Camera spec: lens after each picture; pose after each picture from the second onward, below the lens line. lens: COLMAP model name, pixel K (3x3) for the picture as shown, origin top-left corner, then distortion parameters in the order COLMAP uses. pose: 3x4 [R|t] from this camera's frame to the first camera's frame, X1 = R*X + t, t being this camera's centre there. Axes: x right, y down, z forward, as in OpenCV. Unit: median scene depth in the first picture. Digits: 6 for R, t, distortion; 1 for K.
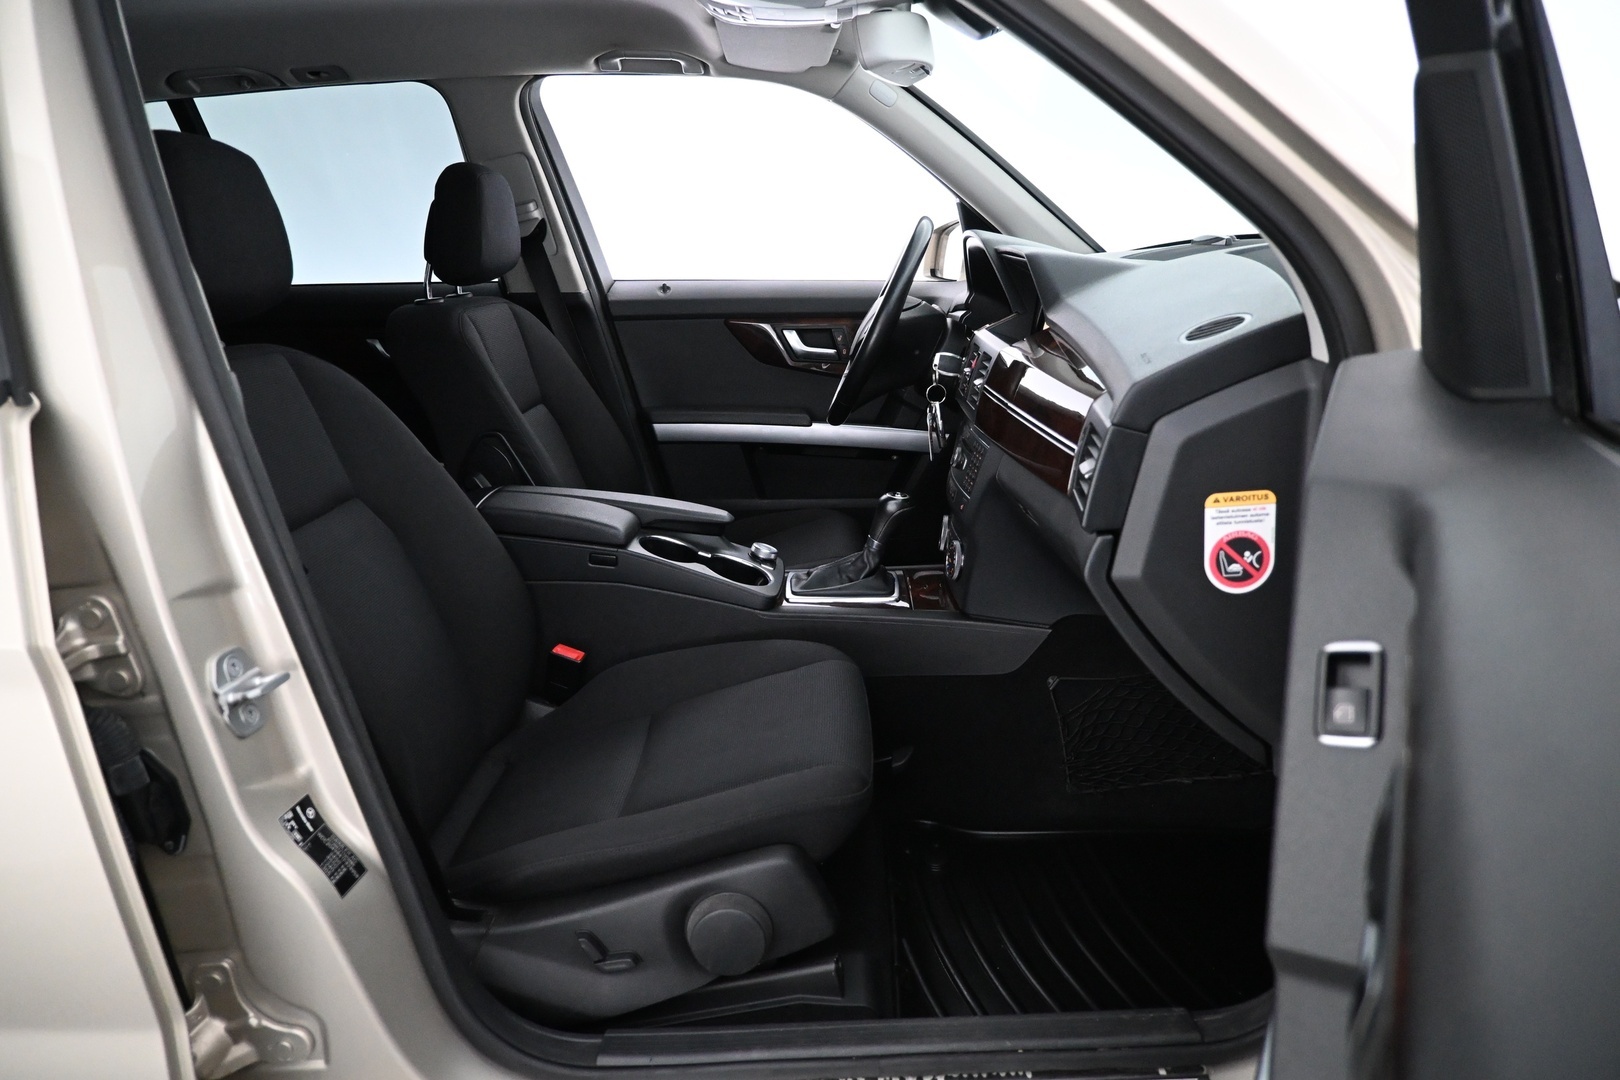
lens RADIAL K [[1088.5, 0, 810.0], [0, 1088.5, 540.0], [0, 0, 1]] dist [-0.007175, 0.002082]
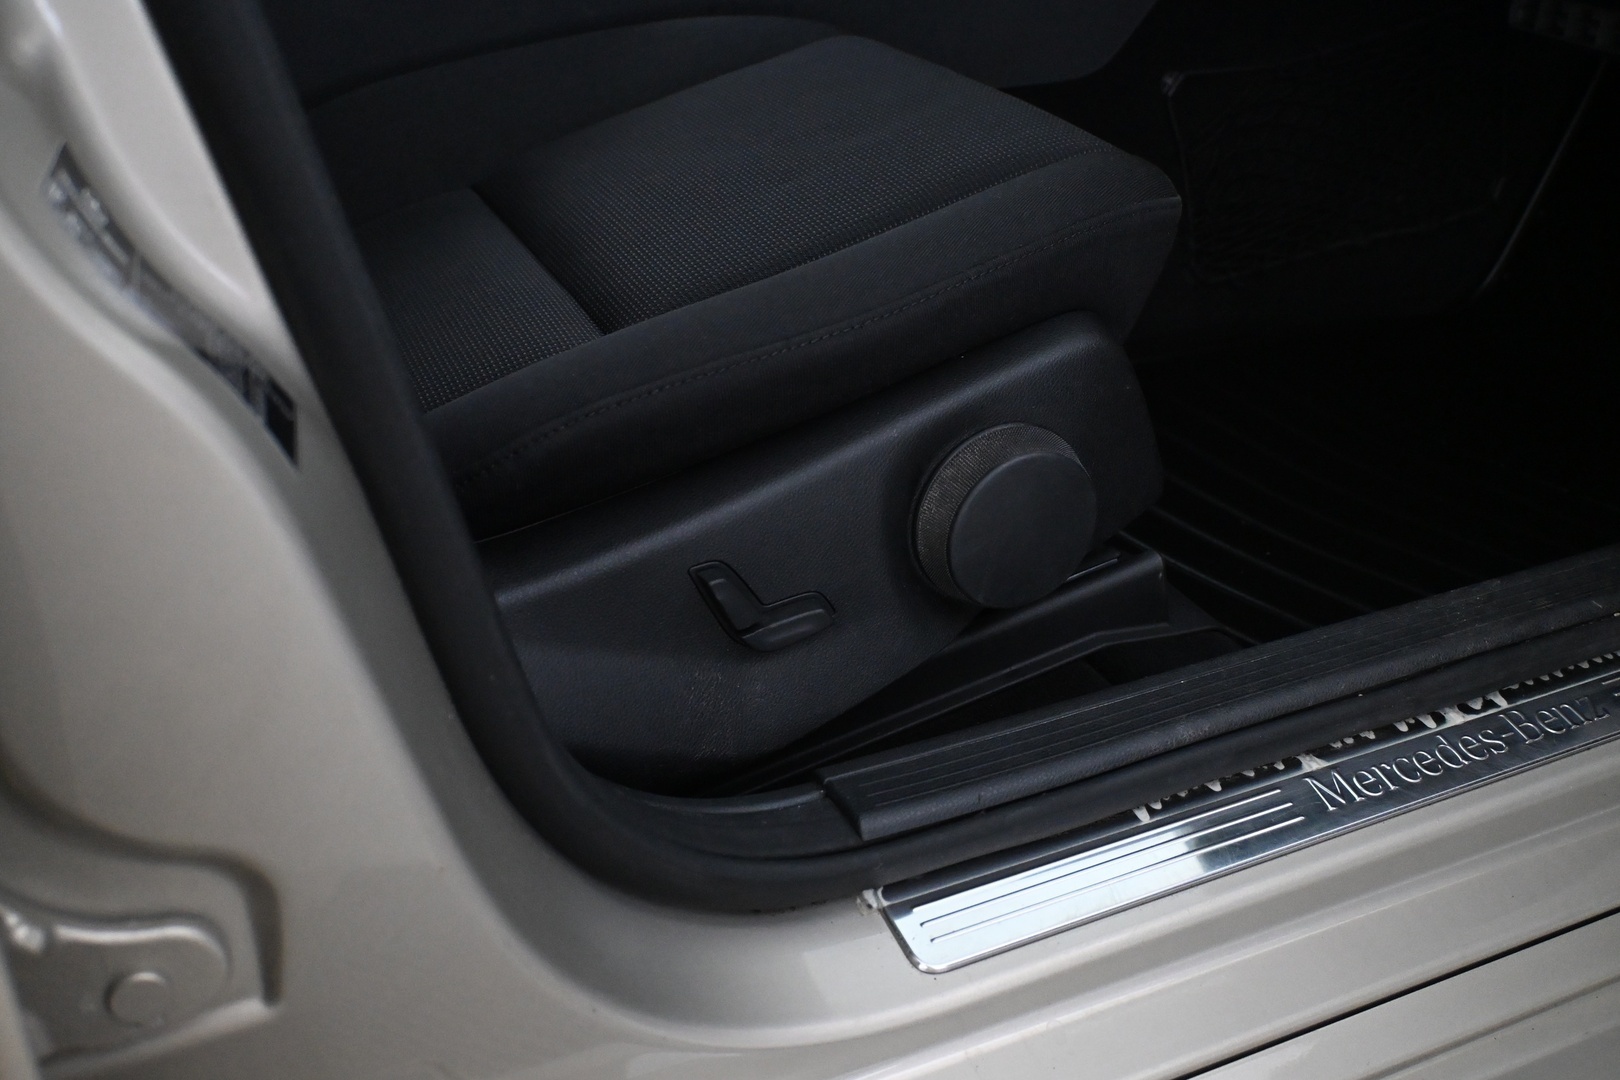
lens RADIAL K [[1531.0, 0, 810.0], [0, 1531.0, 540.0], [0, 0, 1]] dist [-0.002447, 0.006431]
pose [[0.909496, -0.164770, 0.381663, -0.388022], [0.074008, 0.967607, 0.241372, 0.216058], [-0.409071, -0.191280, 0.892229, 0.477175]]
